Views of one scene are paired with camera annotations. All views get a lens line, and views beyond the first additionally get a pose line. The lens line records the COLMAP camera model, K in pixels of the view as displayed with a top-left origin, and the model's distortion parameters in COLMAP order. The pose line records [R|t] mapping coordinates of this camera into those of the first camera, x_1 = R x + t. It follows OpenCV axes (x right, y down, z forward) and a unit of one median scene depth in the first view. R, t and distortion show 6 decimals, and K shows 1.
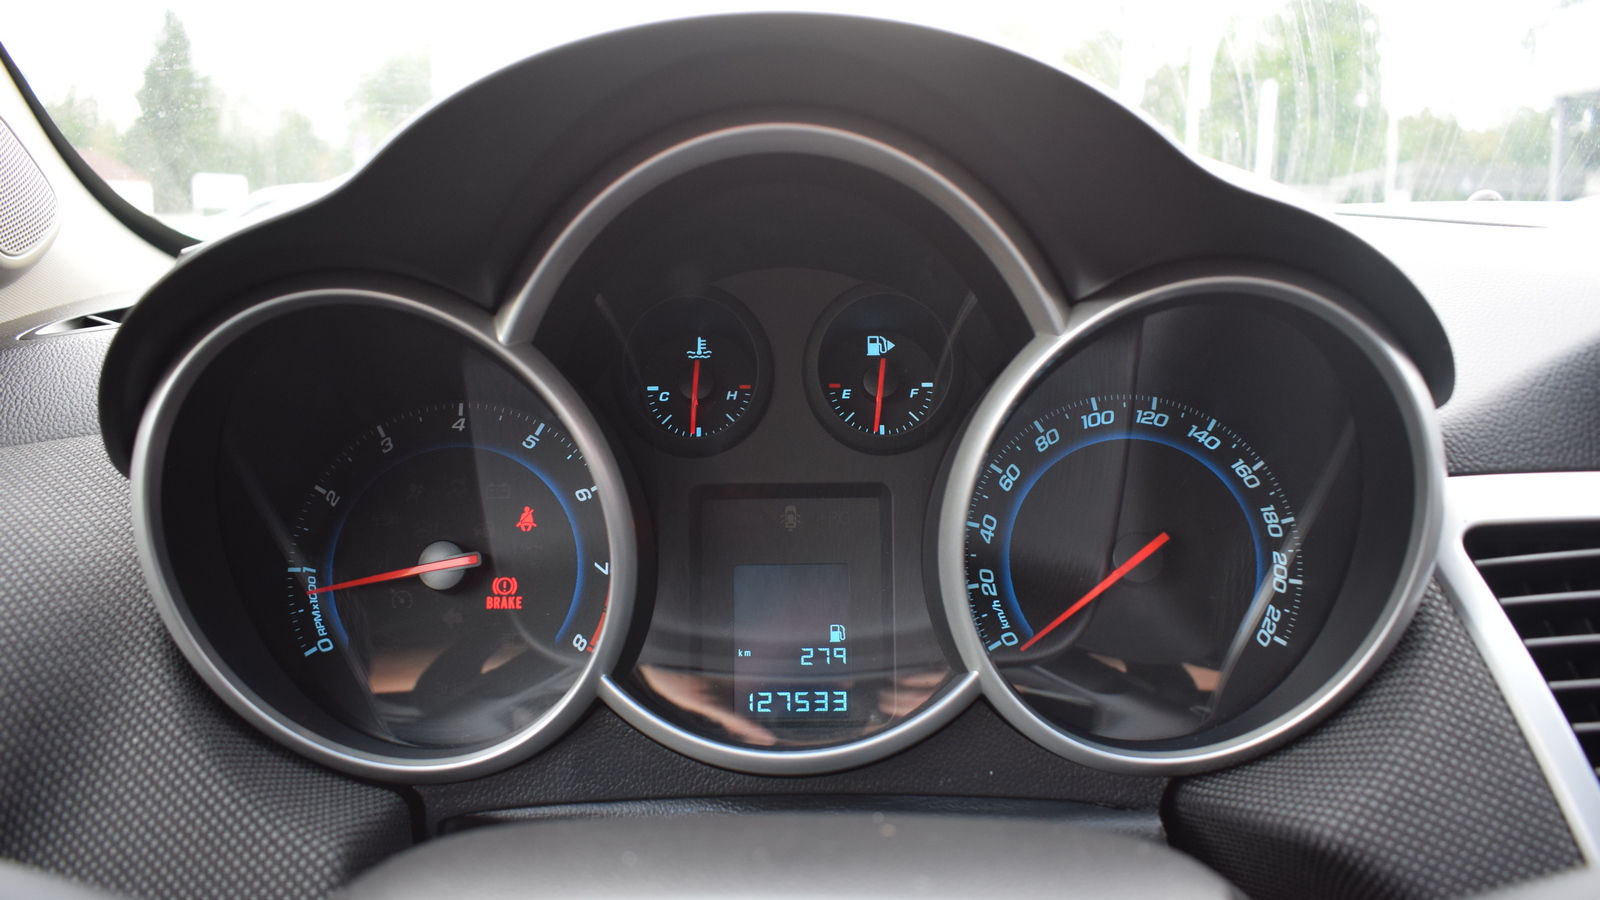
lens RADIAL K [[1256.1, 0, 800.0], [0, 1256.1, 450.0], [0, 0, 1]] dist [-0.090377, 0.013301]
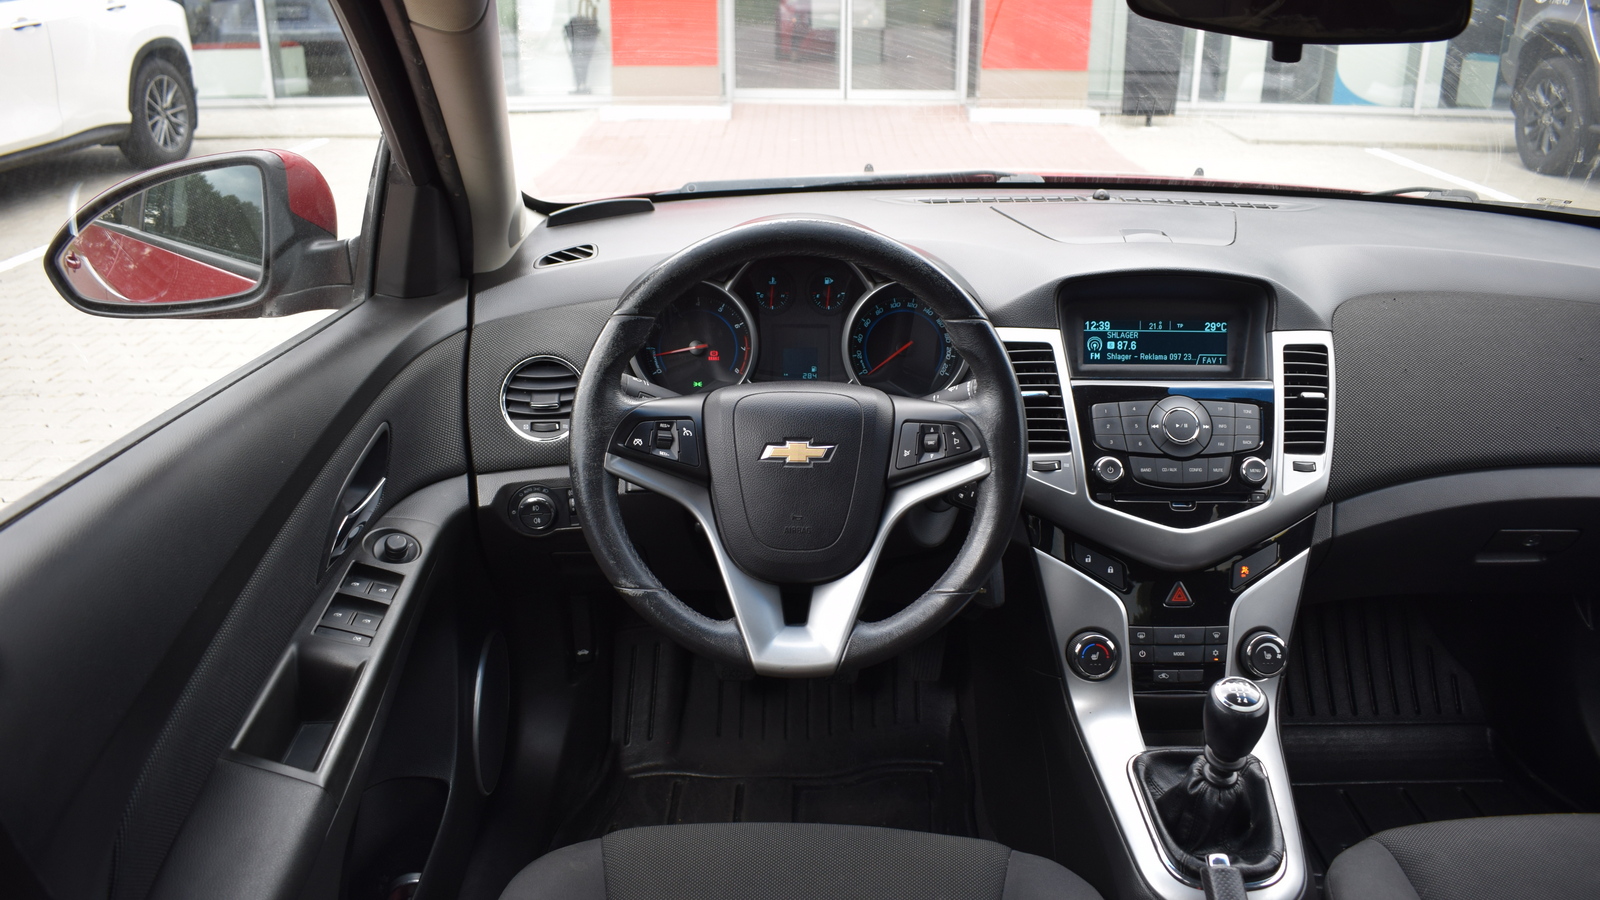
lens RADIAL K [[1256.1, 0, 800.0], [0, 1256.1, 450.0], [0, 0, 1]] dist [-0.090377, 0.013301]
pose [[0.999866, 0.014717, 0.007235, -0.028093], [-0.015848, 0.980585, 0.195455, -0.292330], [-0.004218, -0.195544, 0.980686, -2.297604]]
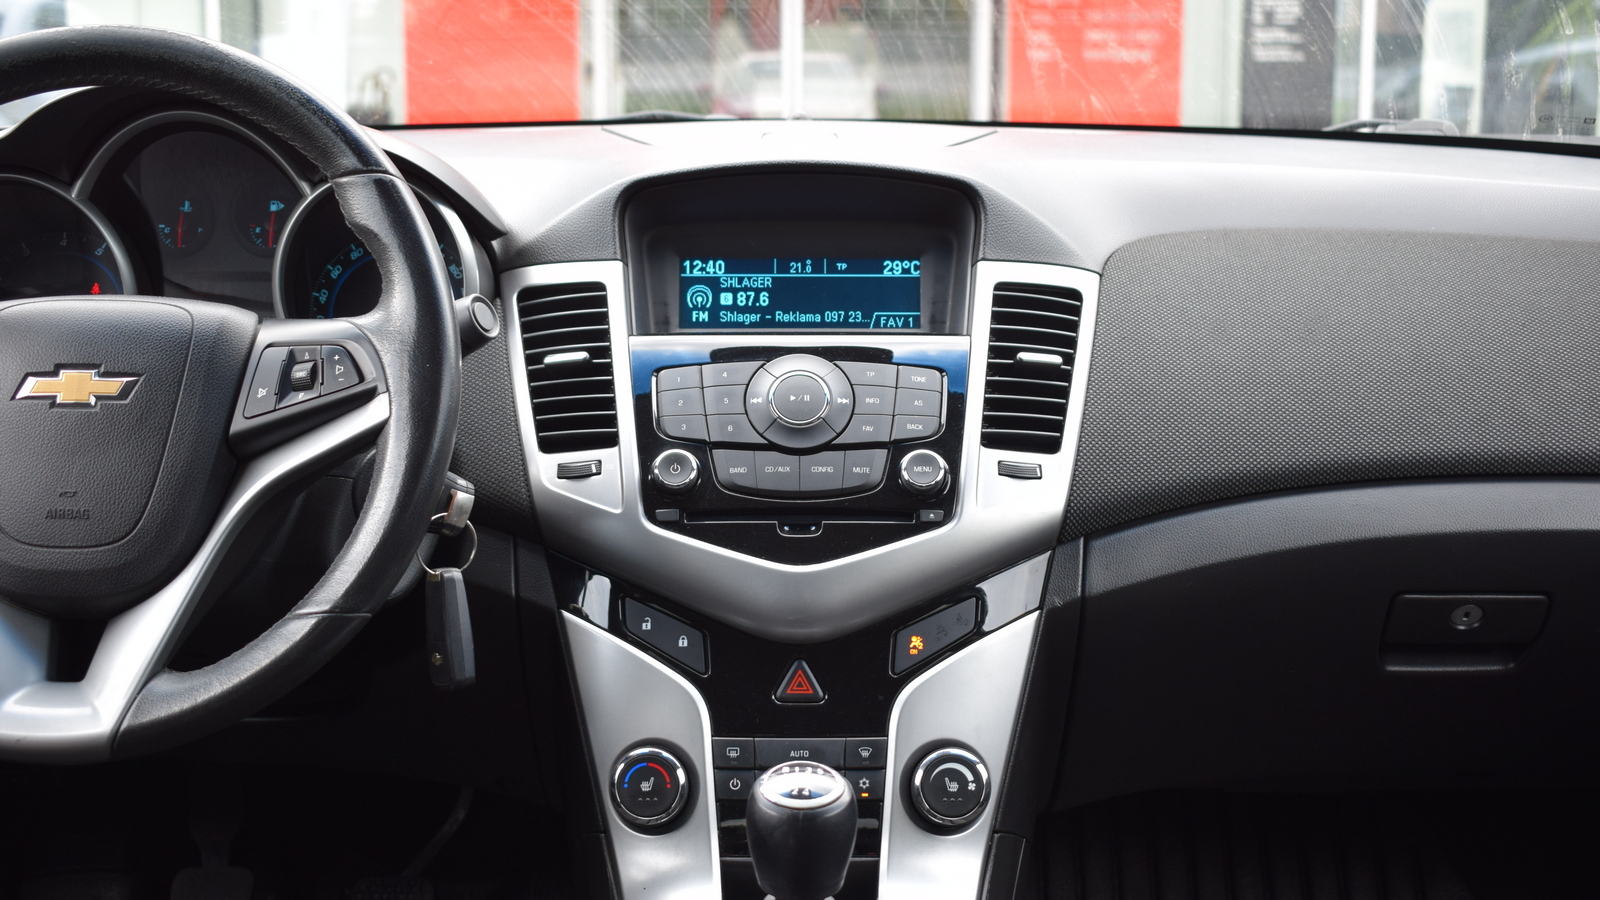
lens RADIAL K [[2102.6, 0, 800.0], [0, 2102.6, 450.0], [0, 0, 1]] dist [-0.042382, -0.013088]
pose [[0.999872, 0.013320, 0.008839, 0.889331], [-0.013329, 0.999911, 0.001066, 0.295468], [-0.008824, -0.001184, 0.999960, -2.382523]]
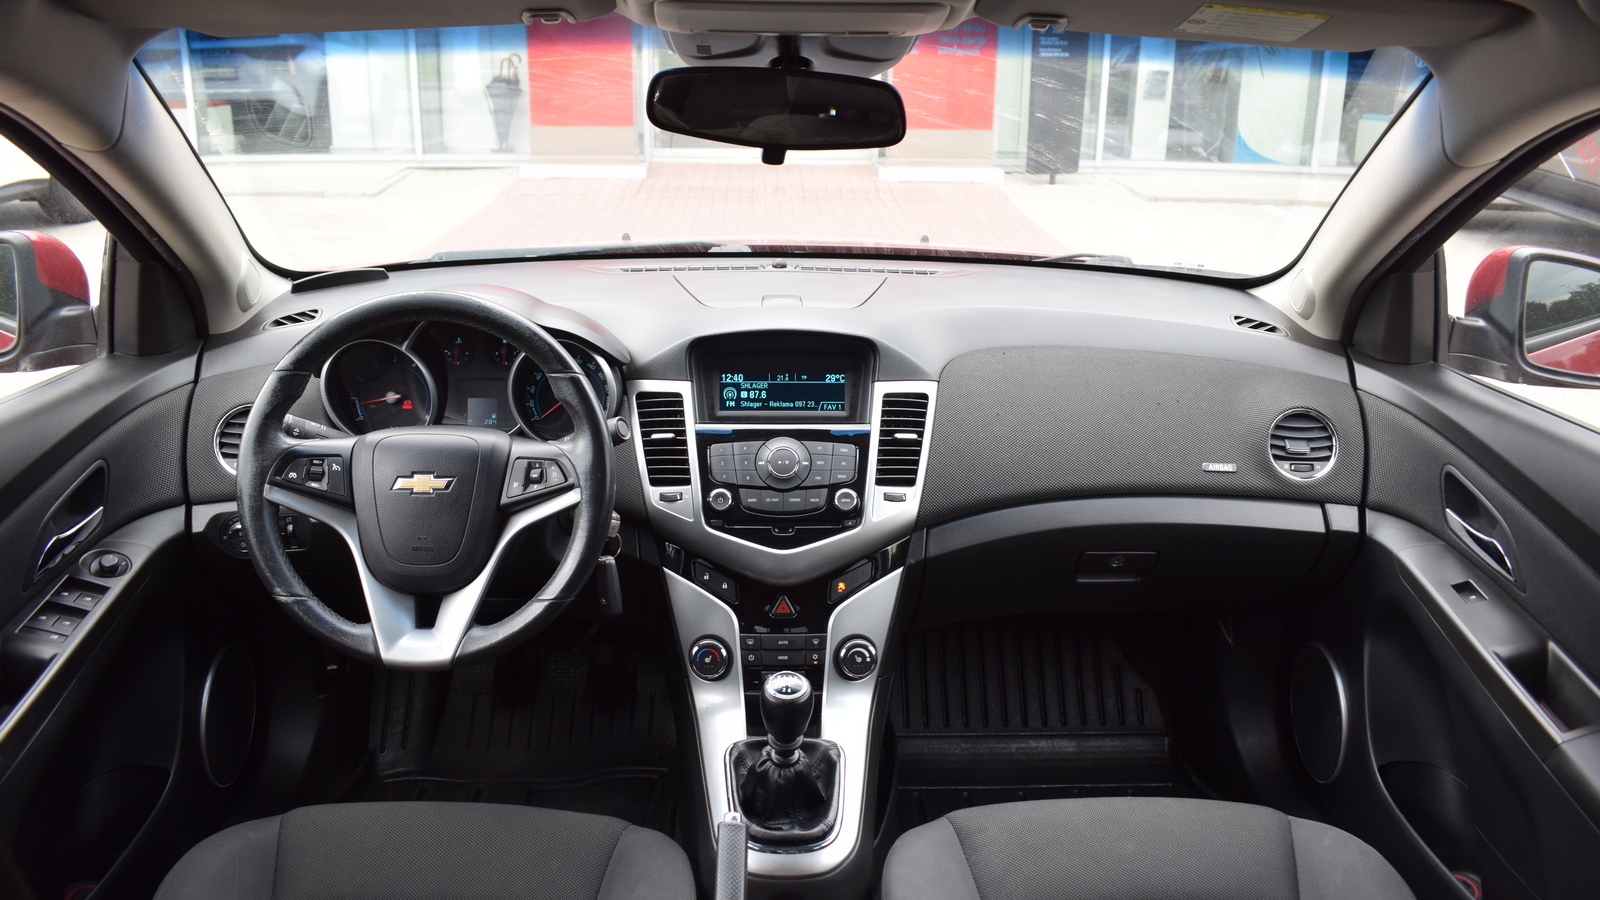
lens RADIAL K [[1256.1, 0, 800.0], [0, 1256.1, 450.0], [0, 0, 1]] dist [-0.090377, 0.013301]
pose [[0.999105, 0.012912, 0.040274, 0.817672], [-0.019004, 0.987772, 0.154744, -0.364029], [-0.037783, -0.155371, 0.987133, -2.856632]]
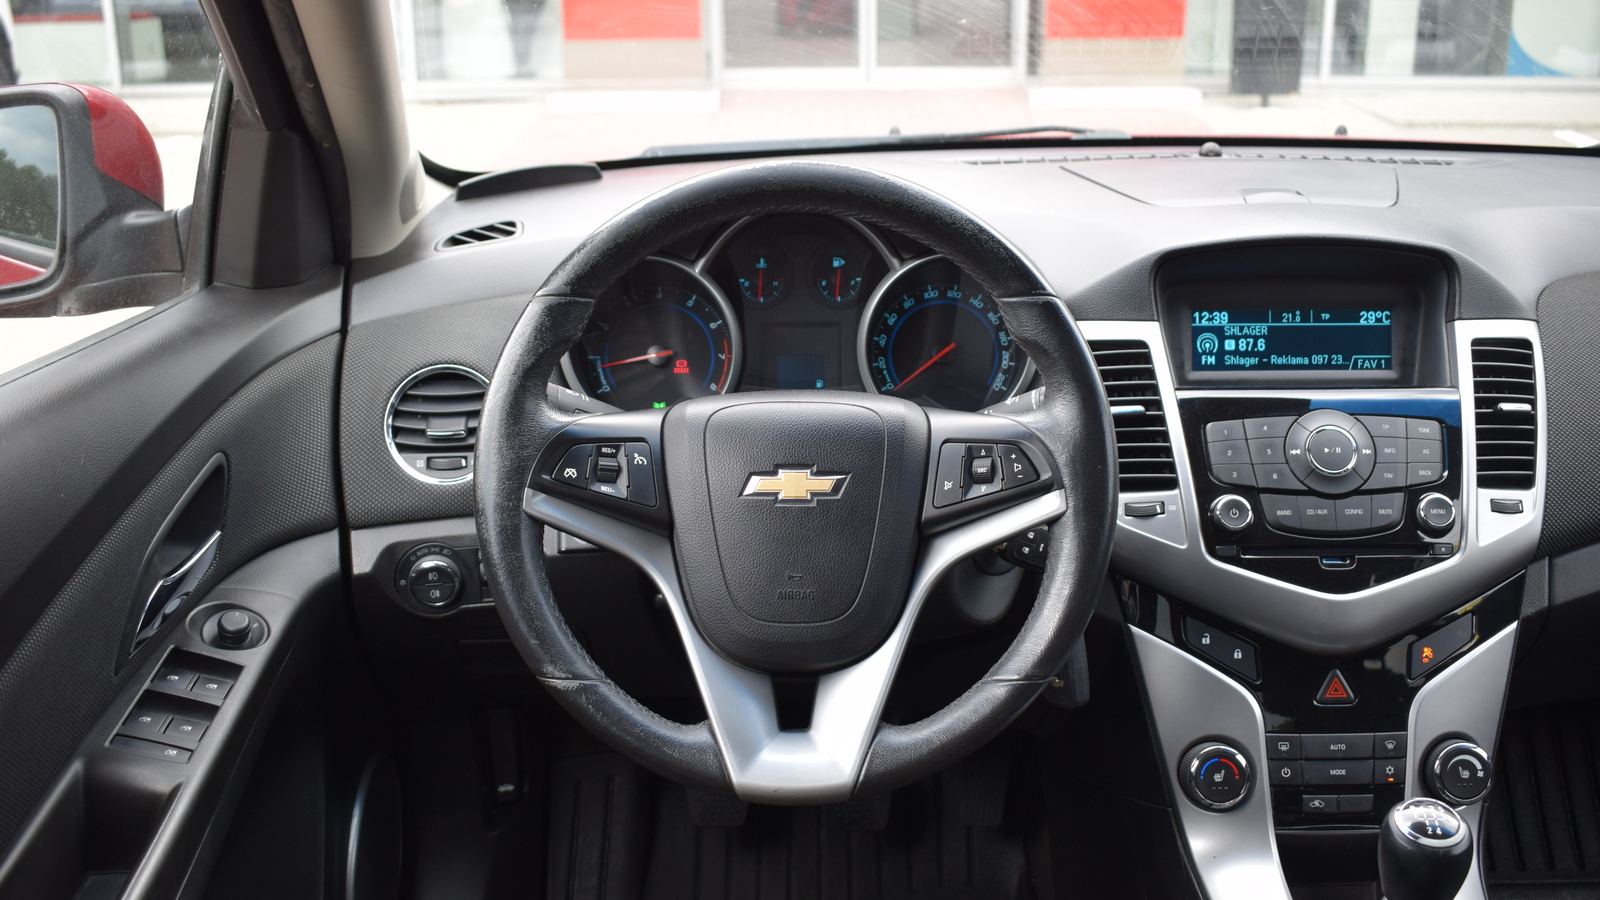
lens RADIAL K [[1646.7, 0, 800.0], [0, 1646.7, 450.0], [0, 0, 1]] dist [-0.072796, 0.024719]
pose [[0.999987, 0.004736, -0.001900, -0.001068], [-0.004430, 0.990505, 0.137406, -0.161390], [0.002533, -0.137396, 0.990513, -2.141667]]
